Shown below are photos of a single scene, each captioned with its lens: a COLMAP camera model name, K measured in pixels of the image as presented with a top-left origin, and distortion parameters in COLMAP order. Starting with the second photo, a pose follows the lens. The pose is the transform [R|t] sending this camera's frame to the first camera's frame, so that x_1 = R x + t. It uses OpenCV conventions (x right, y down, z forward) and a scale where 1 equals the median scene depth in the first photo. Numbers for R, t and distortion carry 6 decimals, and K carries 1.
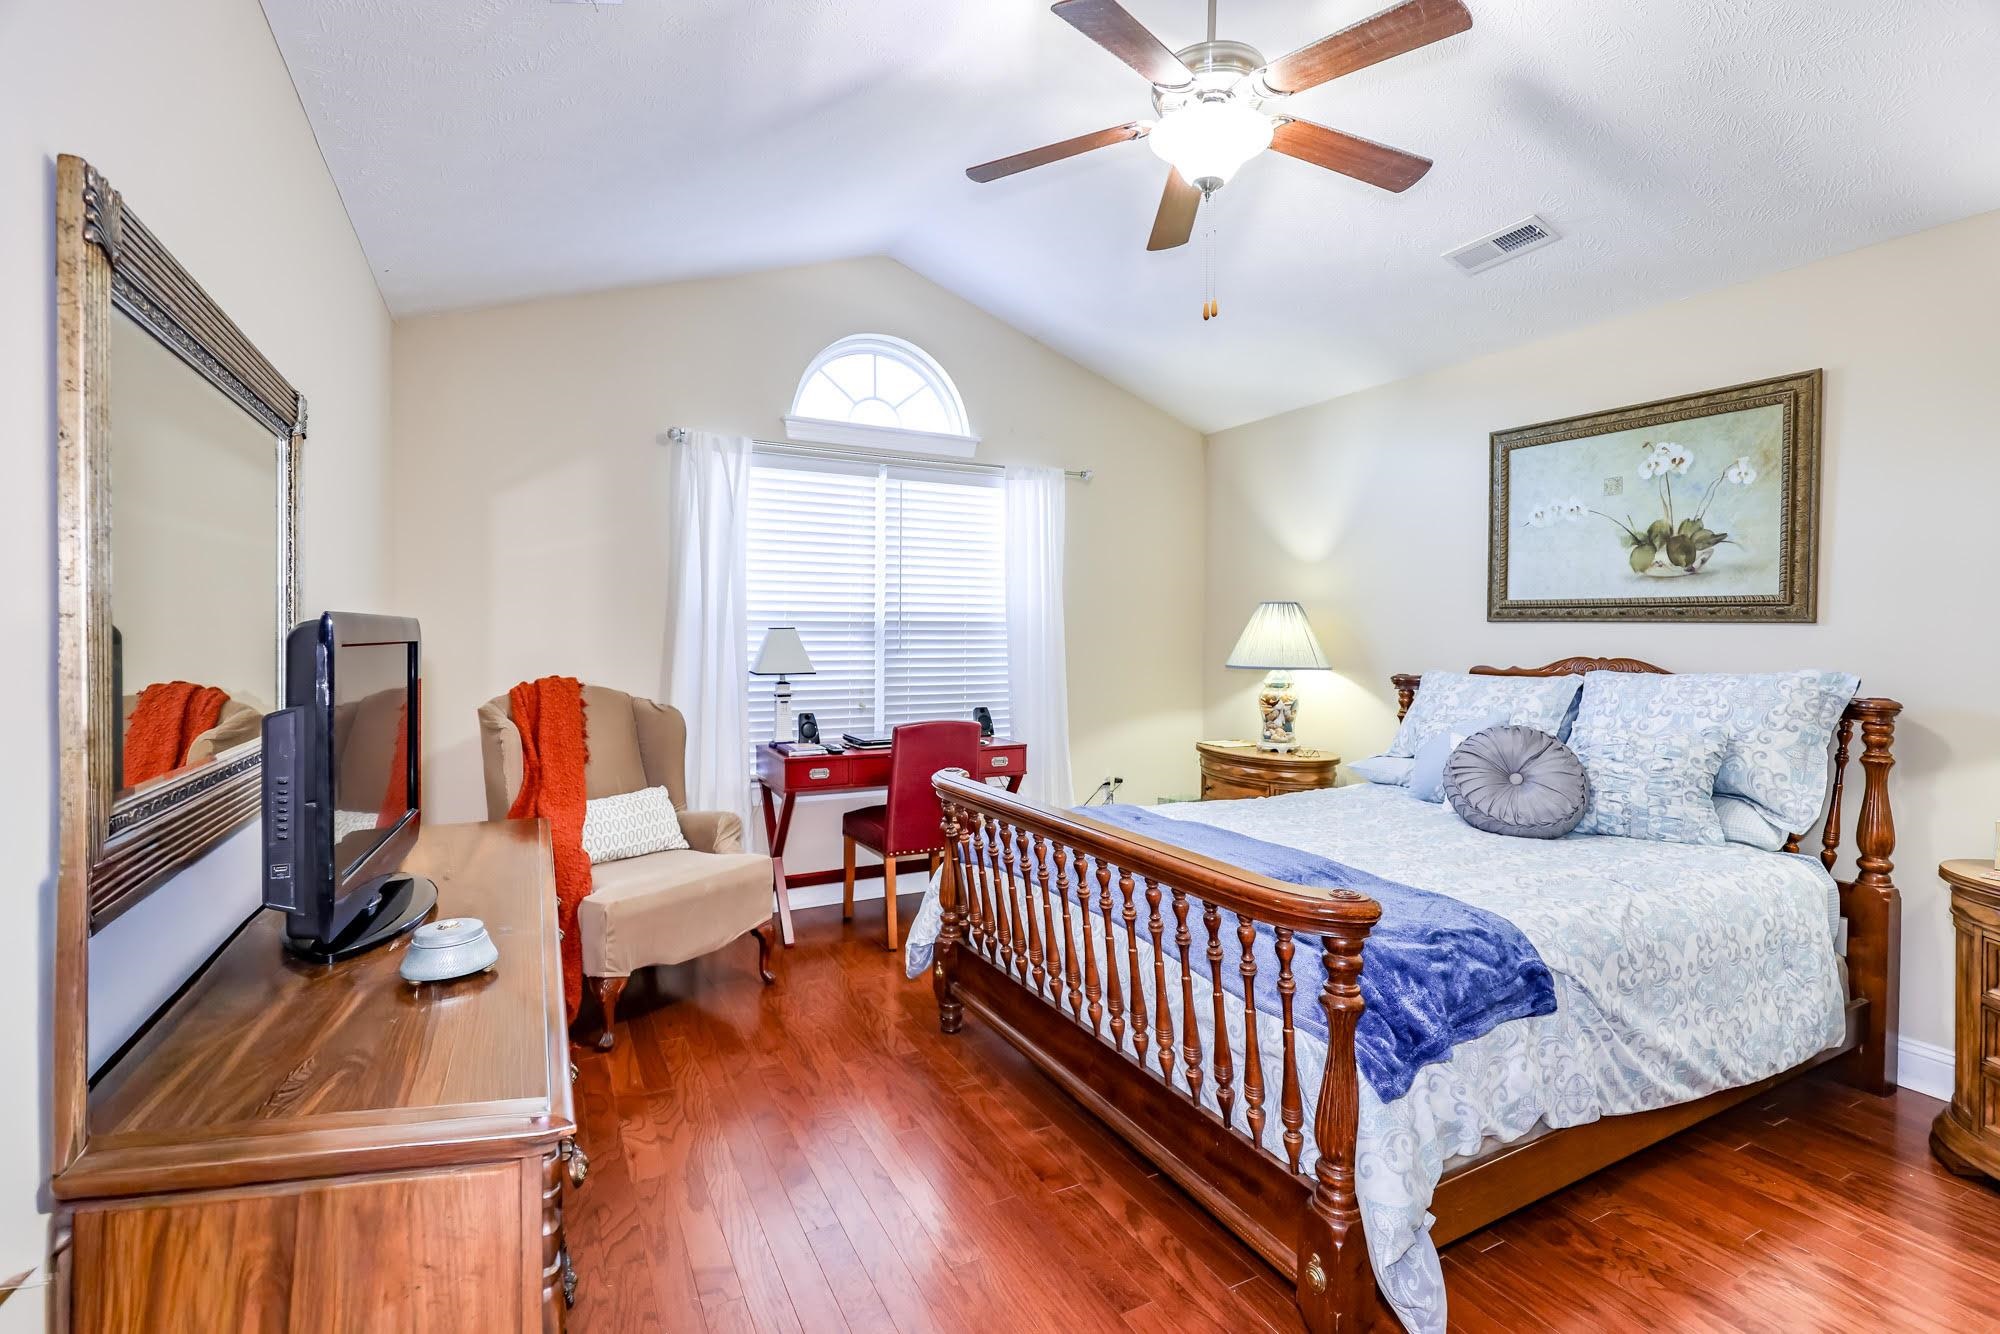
lens RADIAL K [[922.7, 0, 1021.2], [0, 922.7, 633.6], [0, 0, 1]] dist [-0.000563, 0.000416]
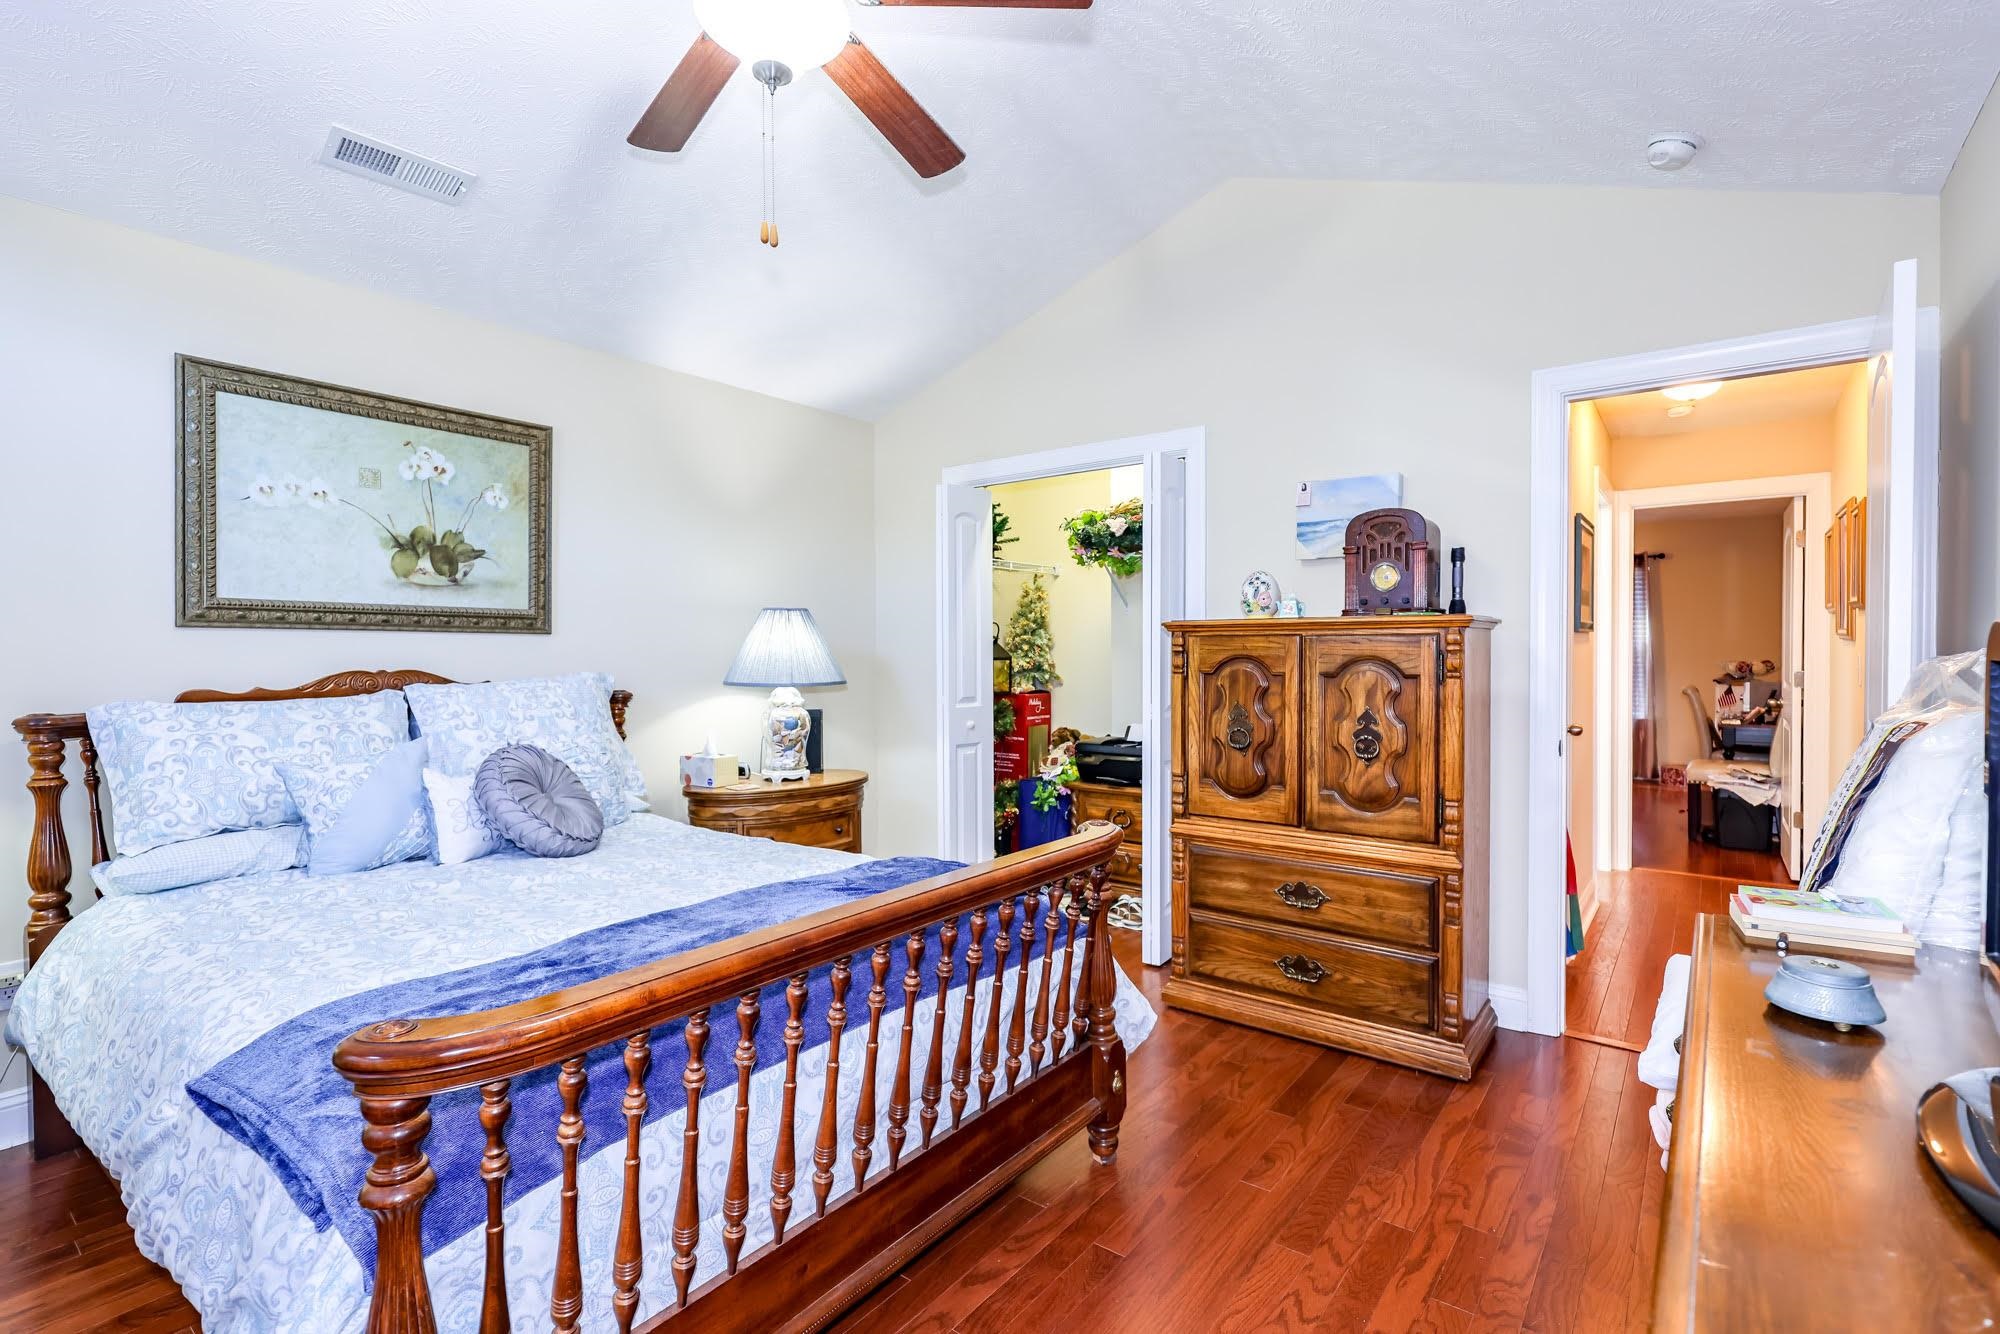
lens RADIAL K [[922.7, 0, 1008.1], [0, 922.7, 659.7], [0, 0, 1]] dist [-0.000563, 0.000416]
pose [[-0.396593, -0.021278, 0.917748, -0.429321], [-0.003366, 0.999758, 0.021725, -0.005618], [-0.917988, 0.005527, -0.396568, 0.792089]]
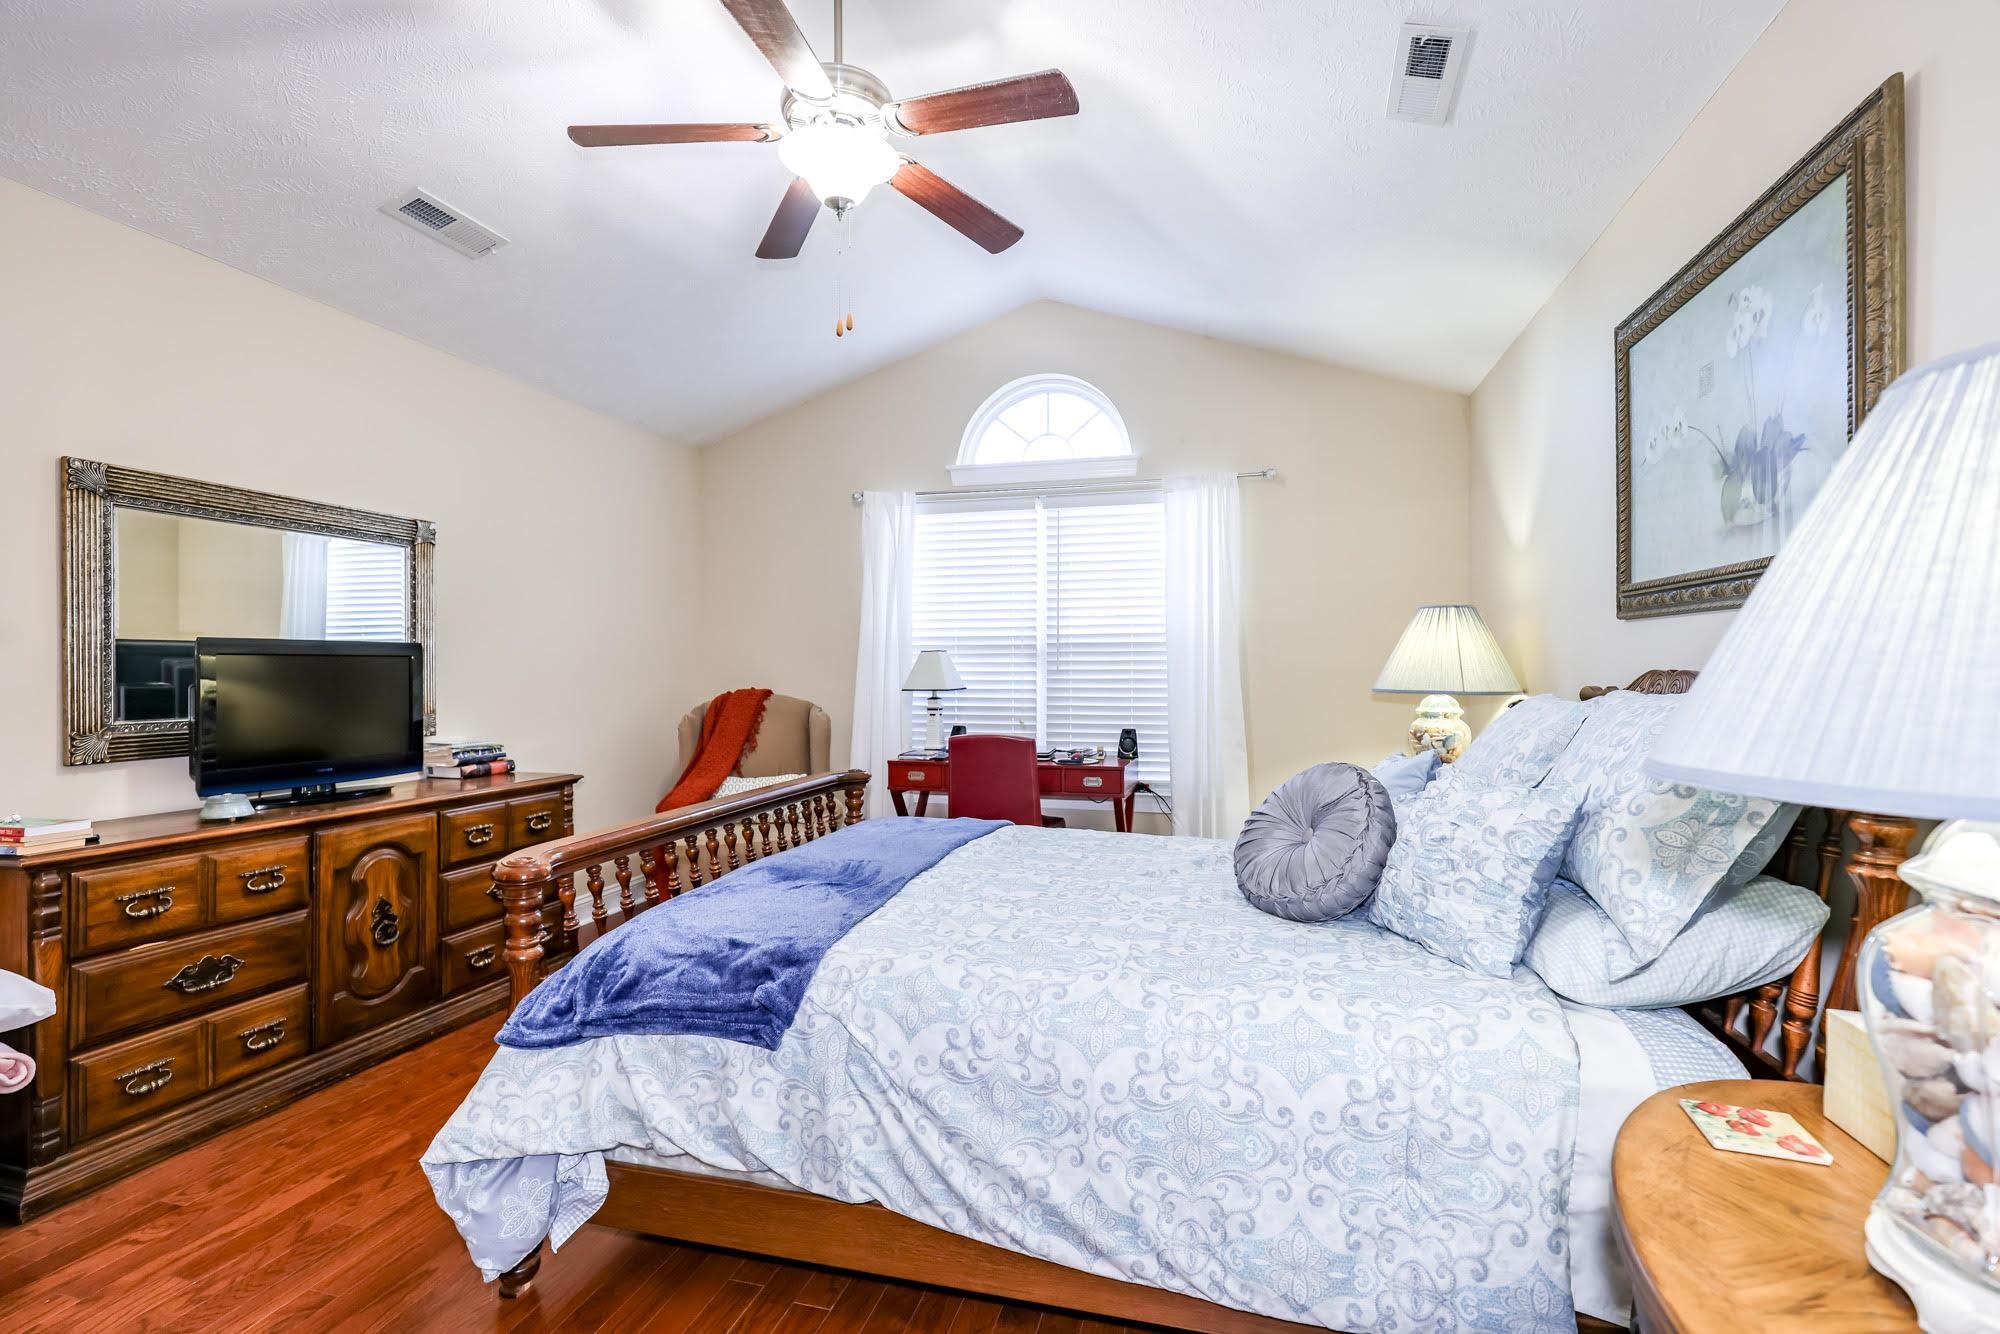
lens RADIAL K [[922.7, 0, 1009.5], [0, 922.7, 663.6], [0, 0, 1]] dist [-0.000563, 0.000416]
pose [[0.728330, -0.009998, -0.685154, 0.721833], [0.005761, 0.999948, -0.008468, 0.023985], [0.685202, 0.002220, 0.728349, 0.266596]]
